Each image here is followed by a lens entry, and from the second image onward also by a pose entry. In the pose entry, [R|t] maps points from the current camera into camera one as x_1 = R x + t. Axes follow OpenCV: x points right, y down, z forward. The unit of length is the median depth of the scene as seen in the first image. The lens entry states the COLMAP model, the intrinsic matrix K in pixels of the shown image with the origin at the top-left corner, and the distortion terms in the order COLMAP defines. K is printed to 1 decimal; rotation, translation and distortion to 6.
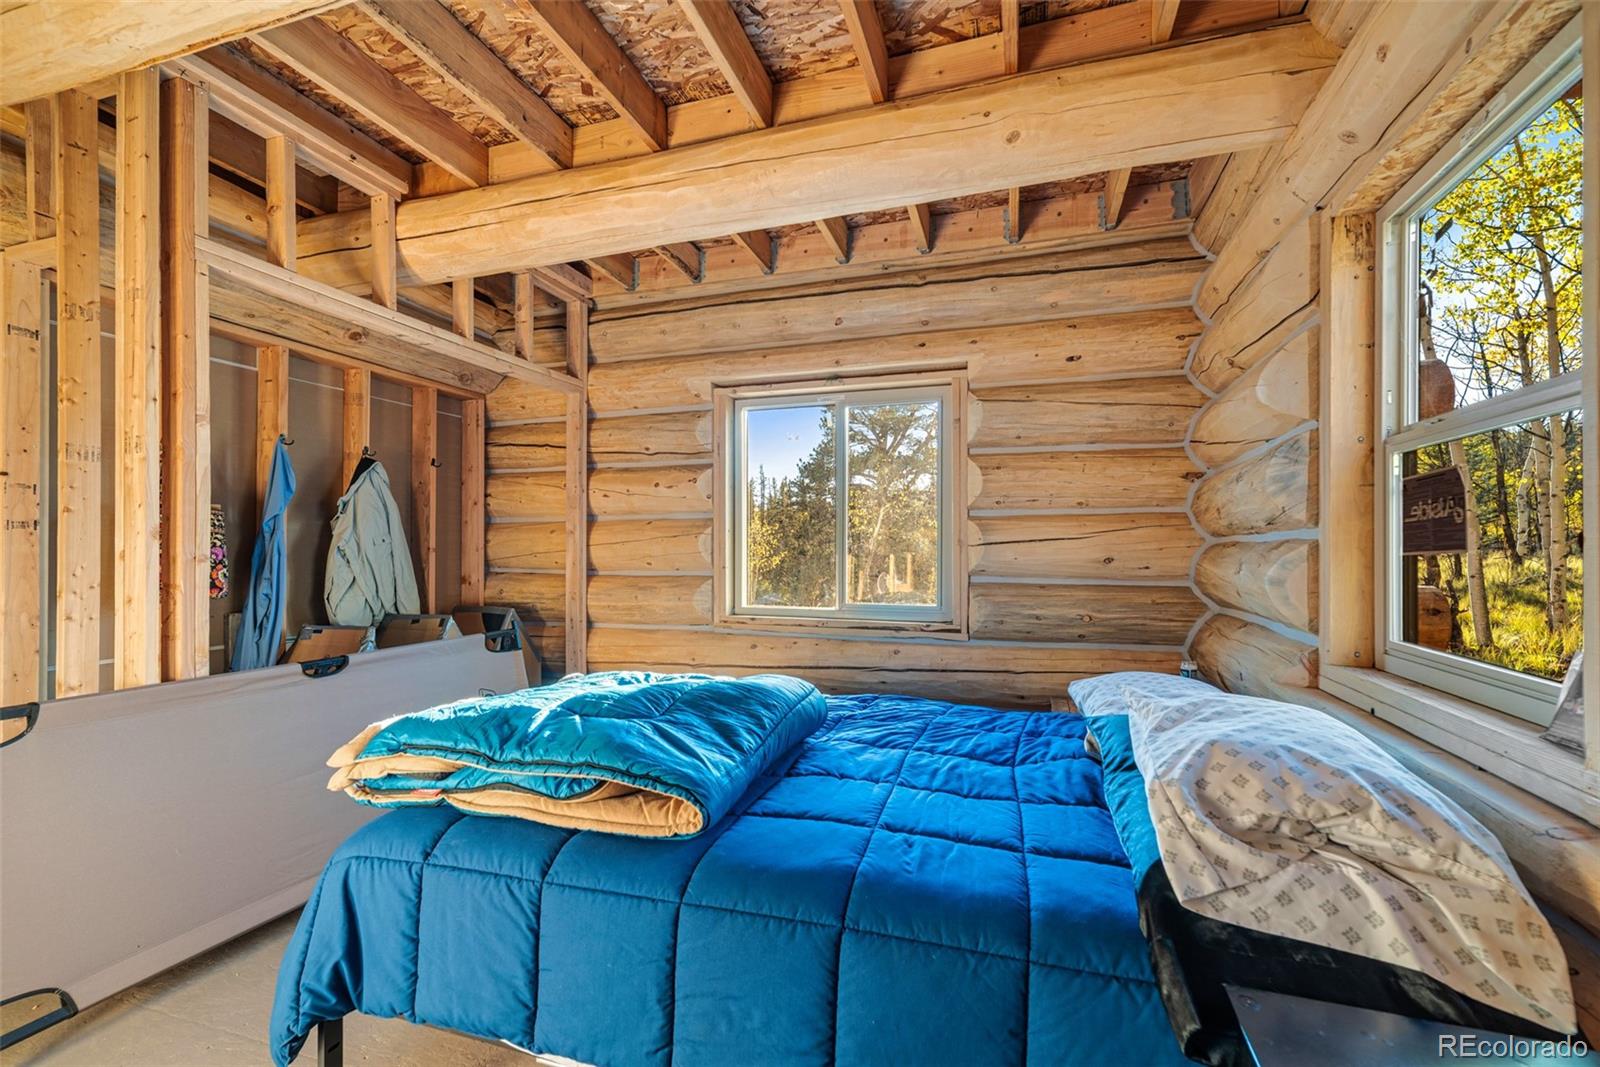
lens RADIAL K [[695.9, 0, 799.5], [0, 695.9, 546.8], [0, 0, 1]] dist [0.008307, -0.000022]
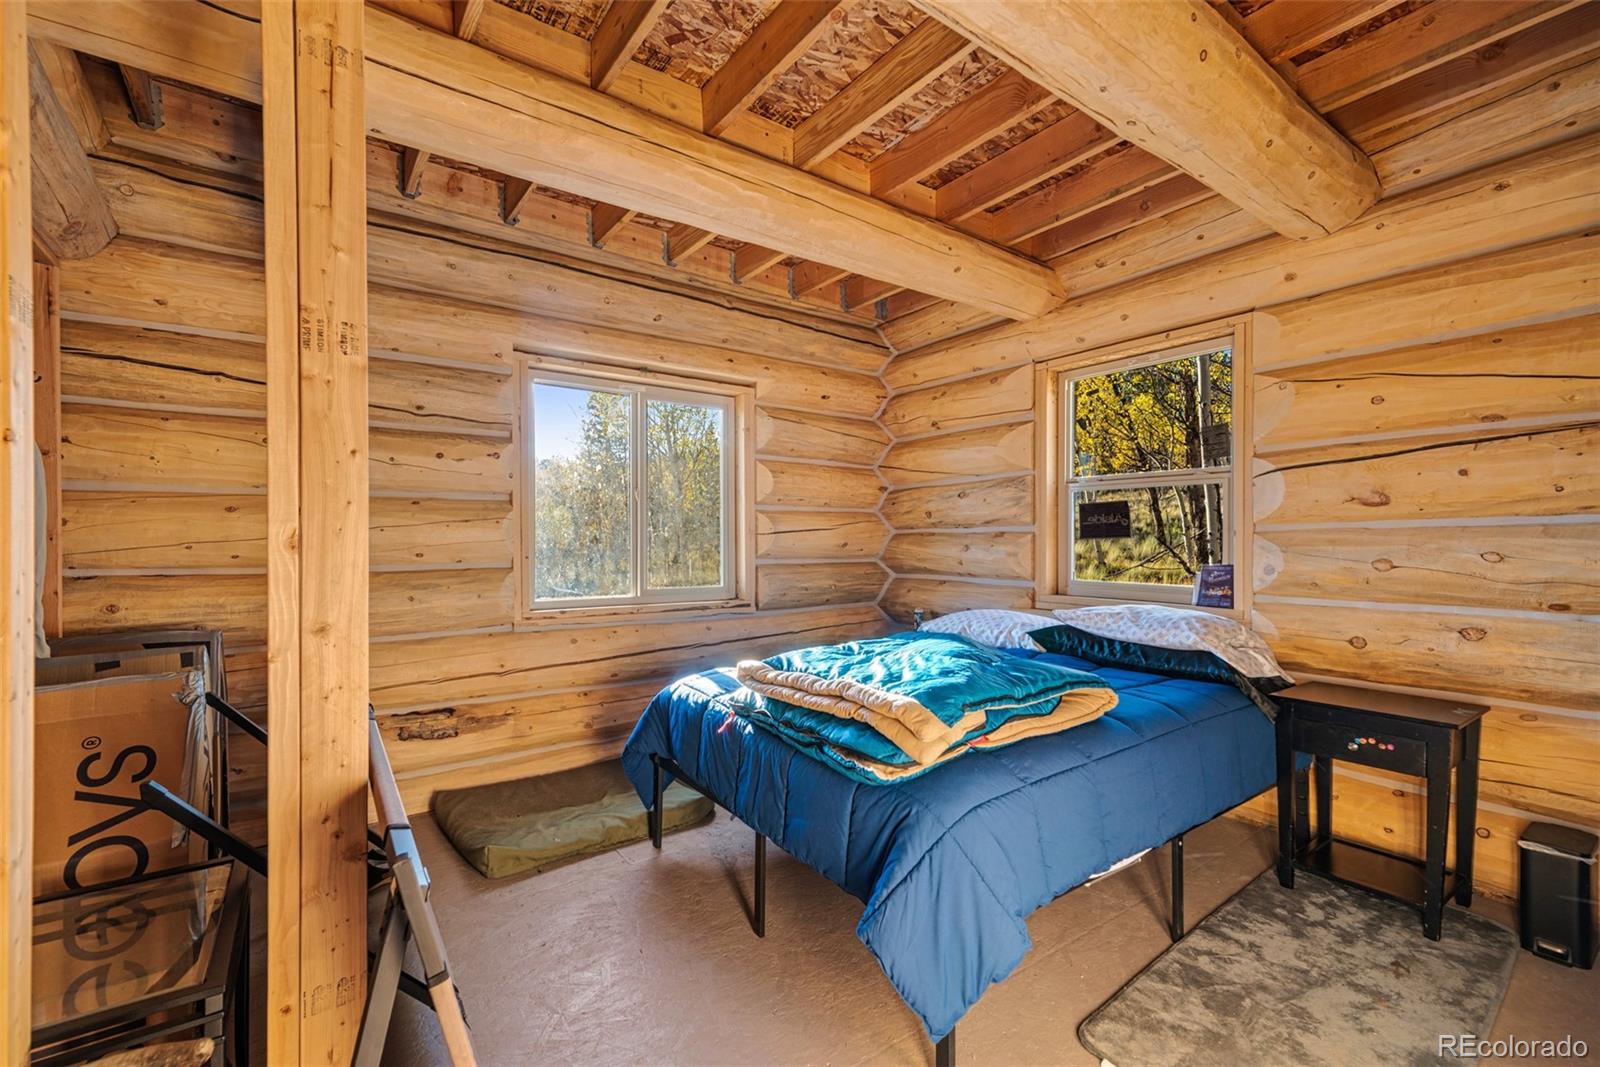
lens RADIAL K [[695.9, 0, 790.9], [0, 695.9, 542.0], [0, 0, 1]] dist [0.008307, -0.000022]
pose [[0.583240, -0.004205, 0.812289, -0.727006], [-0.002634, 0.999972, 0.007068, 0.003400], [-0.812296, -0.006262, 0.583212, 0.248980]]
